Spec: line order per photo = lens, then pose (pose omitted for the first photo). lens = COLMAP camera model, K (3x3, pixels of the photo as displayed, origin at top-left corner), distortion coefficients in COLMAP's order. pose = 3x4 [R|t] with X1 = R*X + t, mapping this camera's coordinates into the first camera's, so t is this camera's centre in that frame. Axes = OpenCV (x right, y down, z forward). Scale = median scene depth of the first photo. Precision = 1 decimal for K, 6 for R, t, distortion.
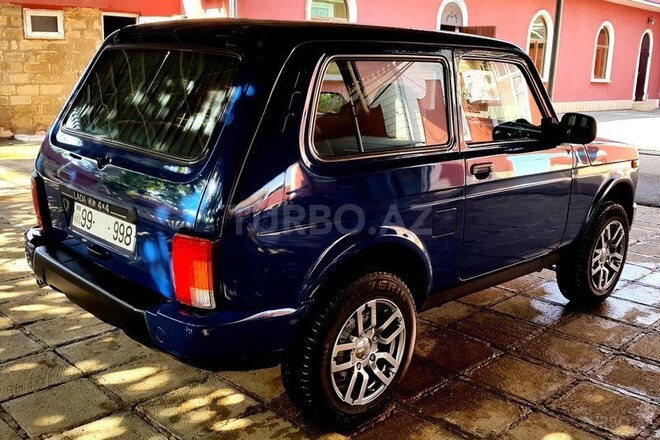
lens RADIAL K [[661.5, 0, 330.0], [0, 661.5, 220.0], [0, 0, 1]] dist [0.204225, -0.468497]
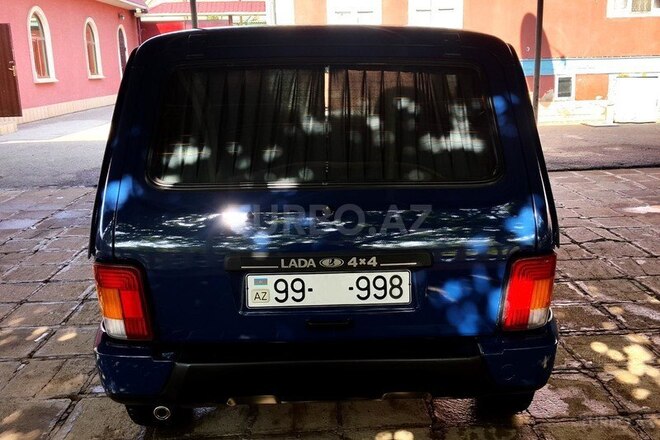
lens RADIAL K [[661.5, 0, 330.0], [0, 661.5, 220.0], [0, 0, 1]] dist [0.204225, -0.468497]
pose [[0.665160, -0.212030, 0.715965, -0.851997], [0.205895, 0.973746, 0.097086, -0.143817], [-0.717753, 0.082836, 0.691353, 0.418711]]
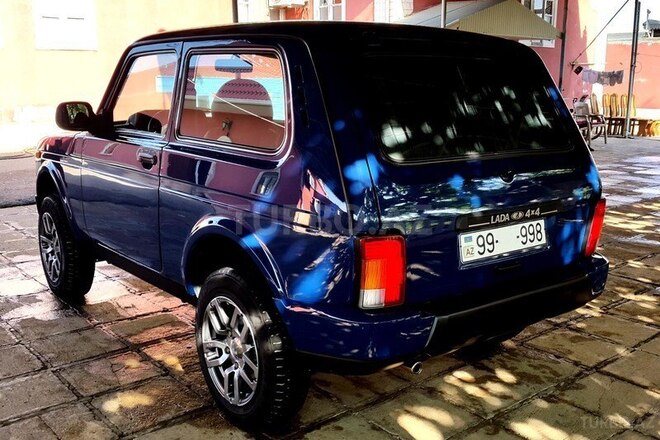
lens RADIAL K [[661.5, 0, 330.0], [0, 661.5, 220.0], [0, 0, 1]] dist [0.204225, -0.468497]
pose [[0.086515, -0.213179, 0.973175, -1.252132], [0.231767, 0.954343, 0.188450, -0.252603], [-0.968916, 0.209247, 0.131973, 1.062385]]
